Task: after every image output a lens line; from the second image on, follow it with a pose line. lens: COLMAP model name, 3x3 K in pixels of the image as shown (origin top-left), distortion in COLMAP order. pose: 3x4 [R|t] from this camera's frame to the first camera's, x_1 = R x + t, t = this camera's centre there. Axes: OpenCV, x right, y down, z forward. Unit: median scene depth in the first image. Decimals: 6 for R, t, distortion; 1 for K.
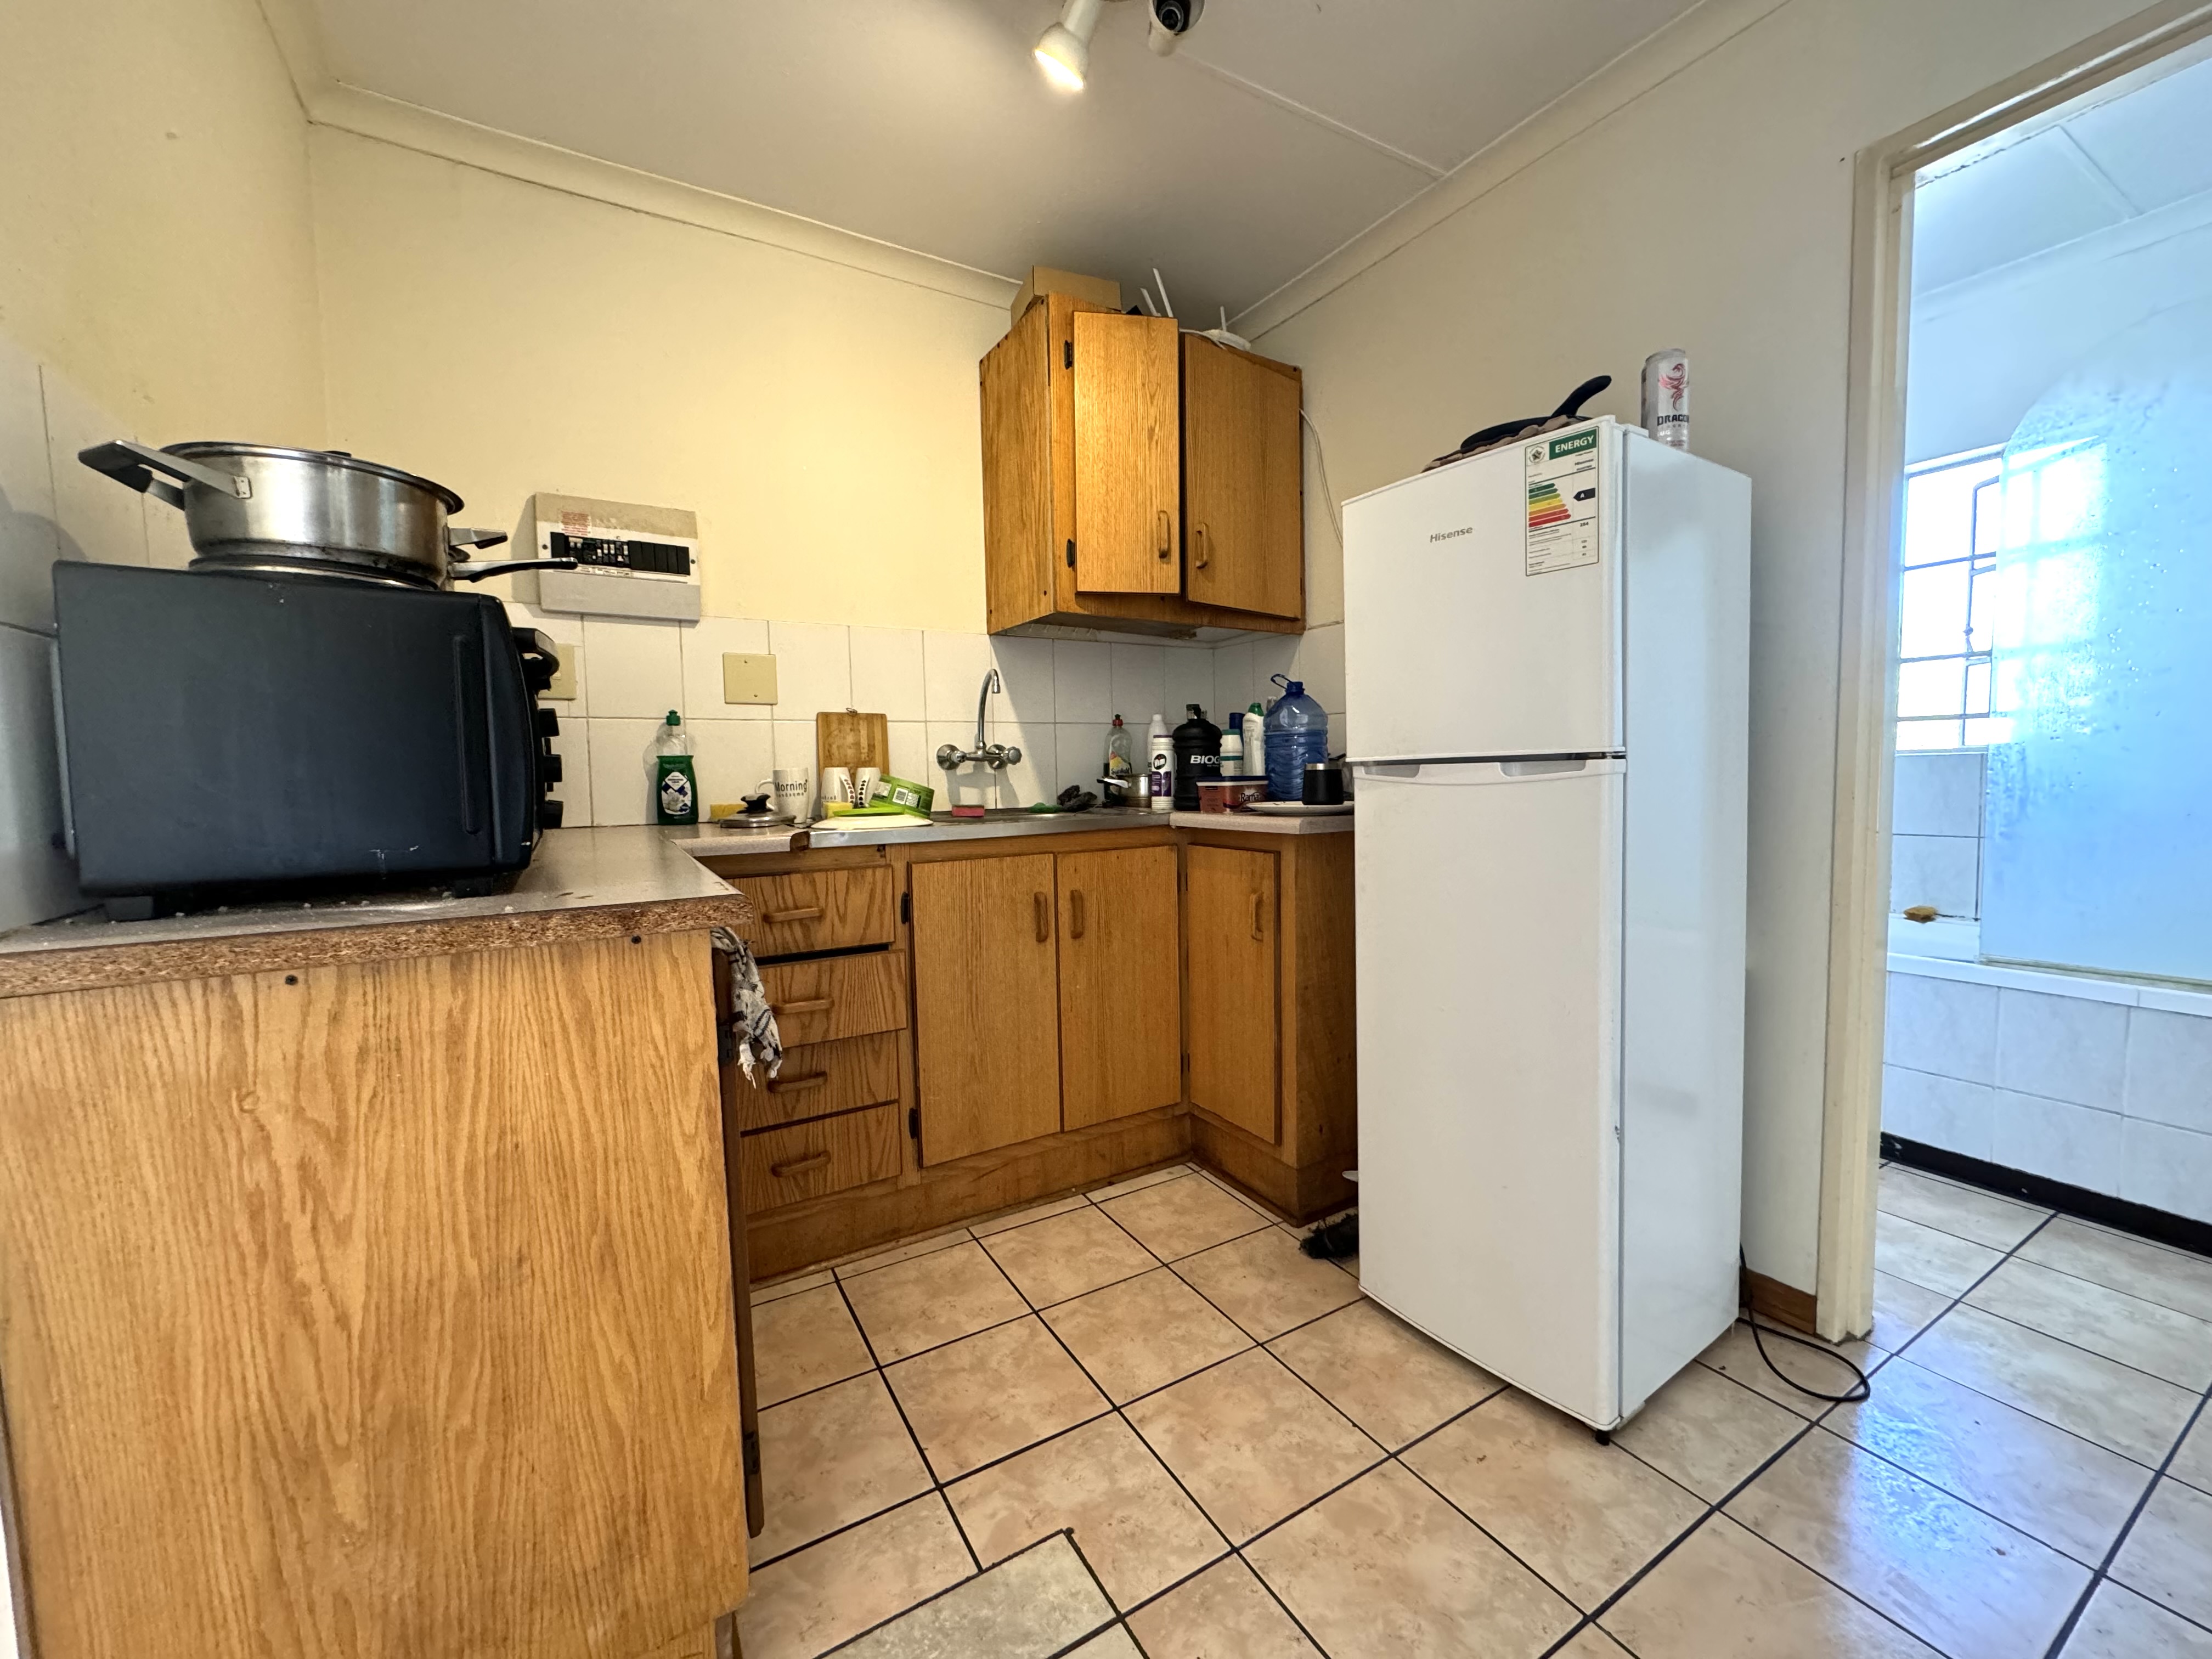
lens RADIAL K [[884.1, 0, 1109.7], [0, 884.1, 826.9], [0, 0, 1]] dist [-0.002450, -0.000104]
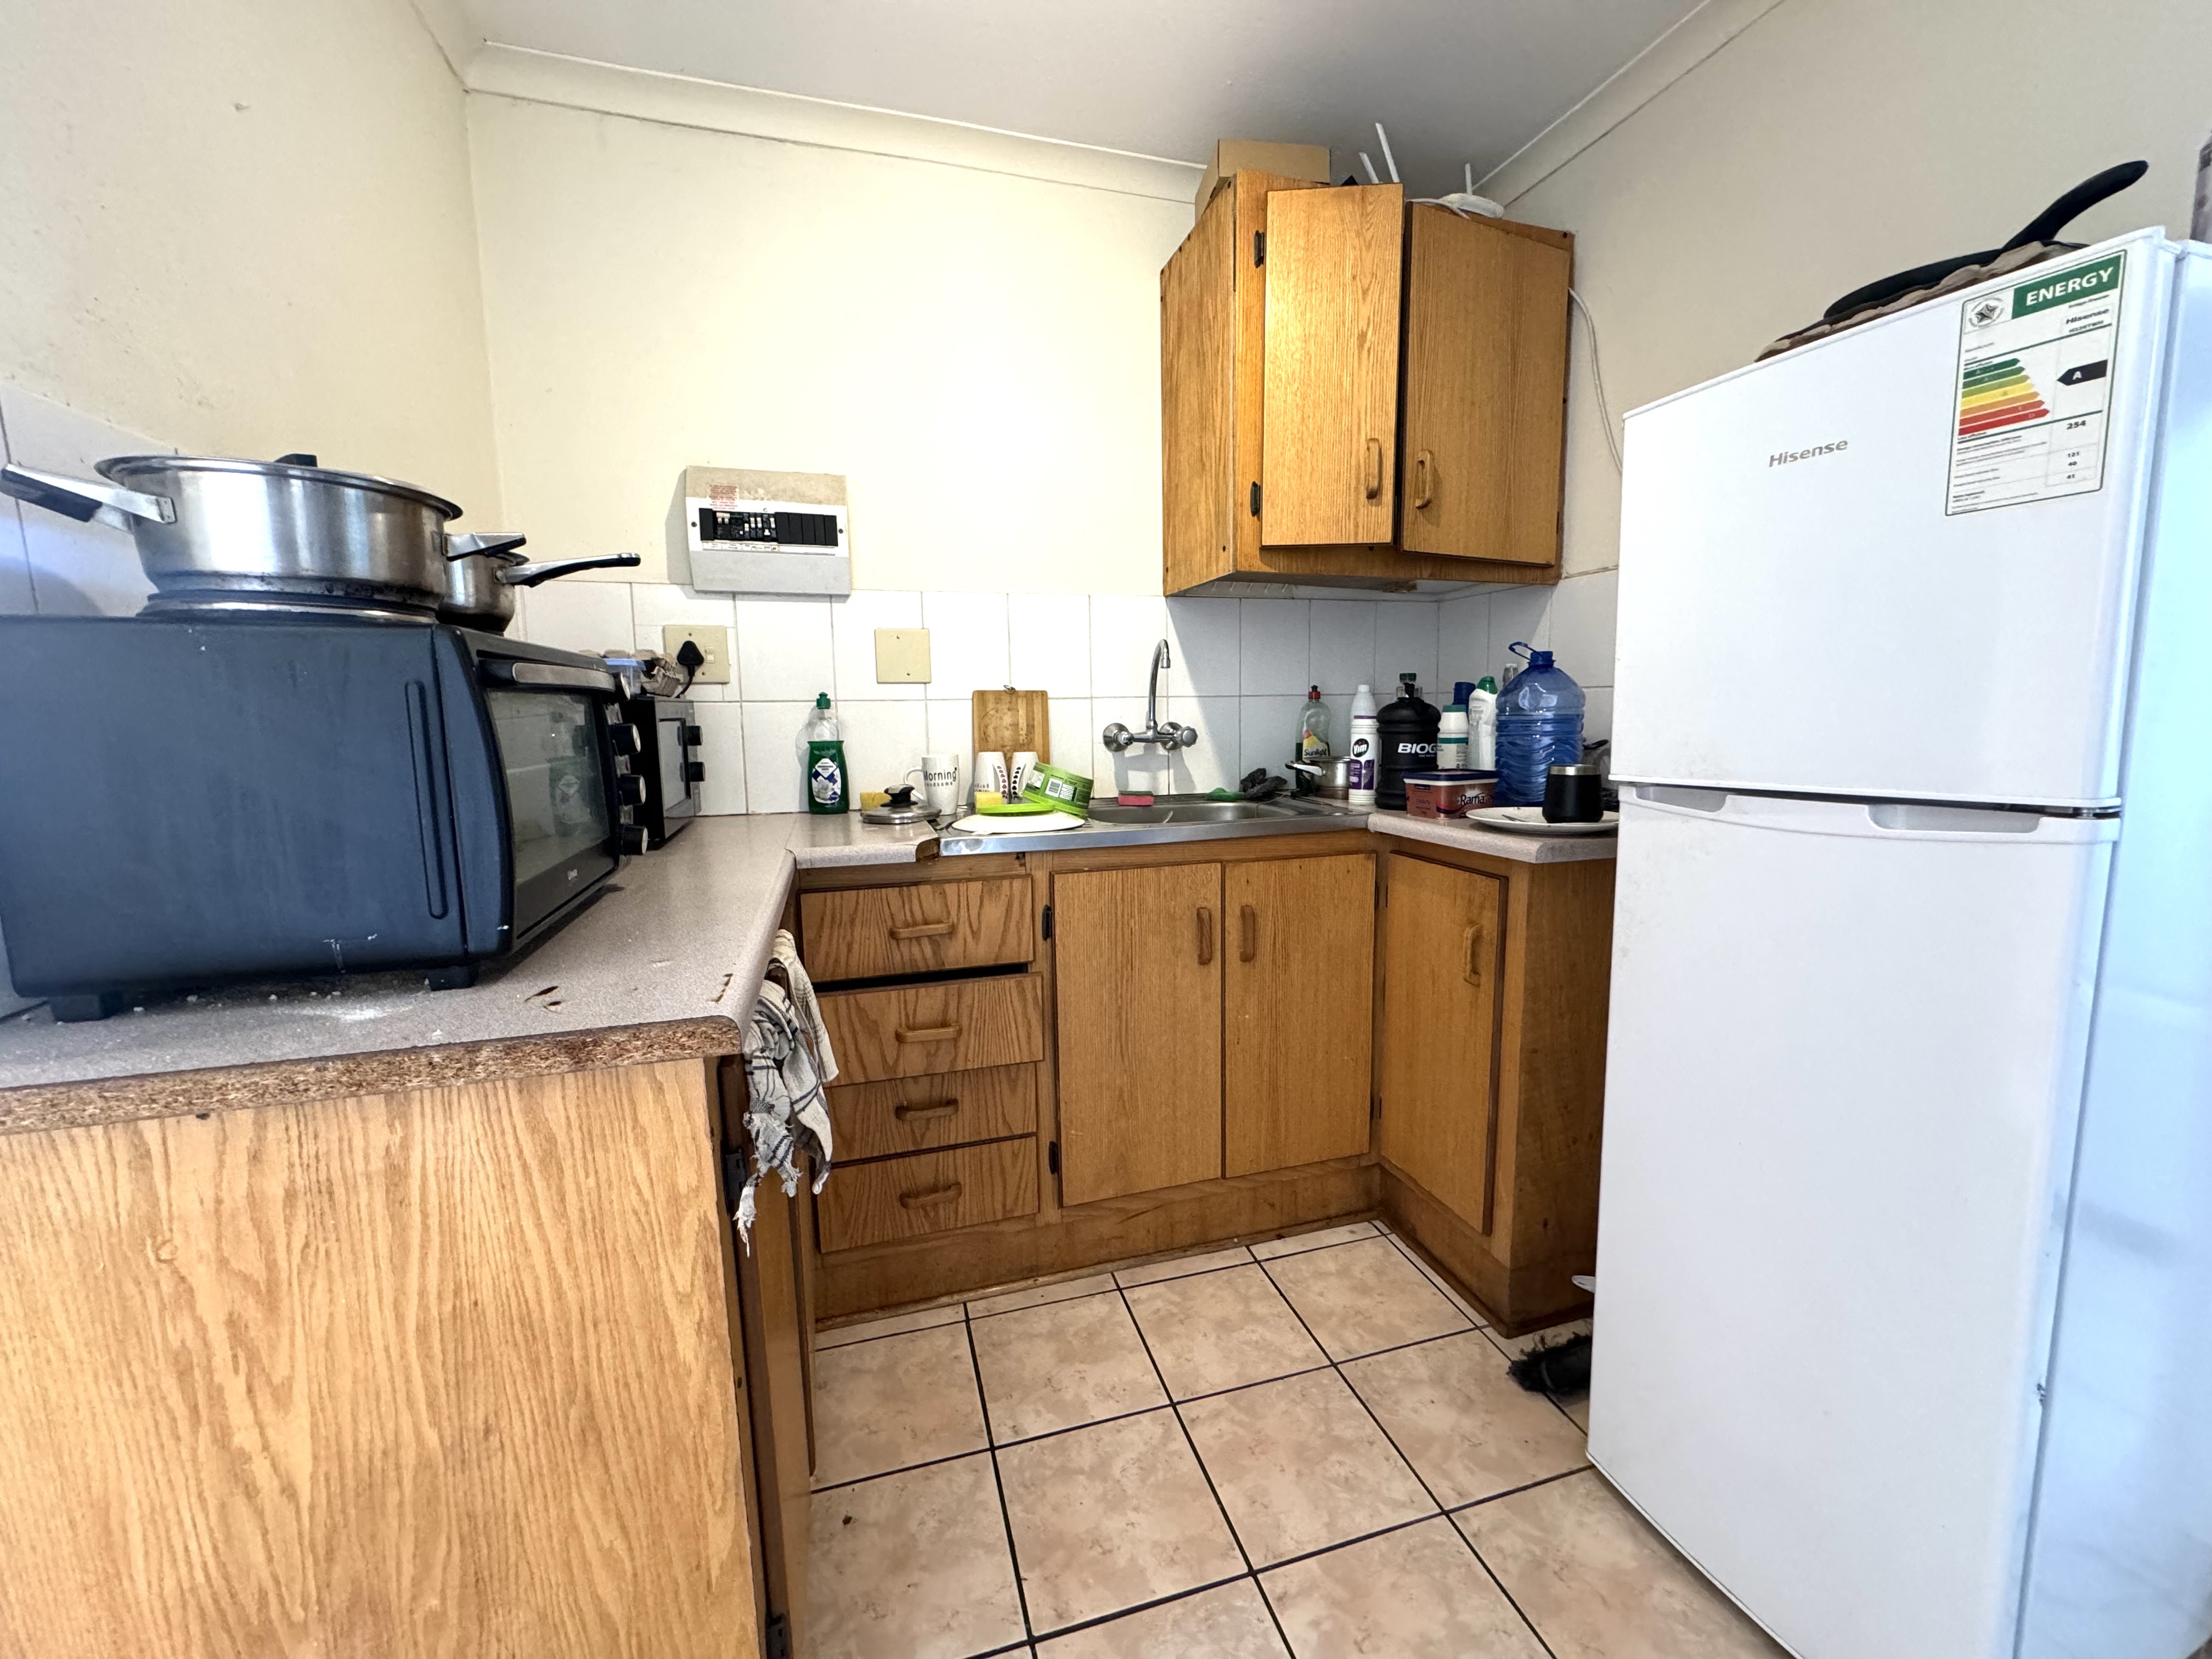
lens RADIAL K [[884.1, 0, 1106.8], [0, 884.1, 827.3], [0, 0, 1]] dist [-0.002450, -0.000104]
pose [[0.969039, 0.036480, -0.244199, 0.043553], [-0.019196, 0.997163, 0.072790, -0.076806], [0.246162, -0.065848, 0.966989, 0.184204]]
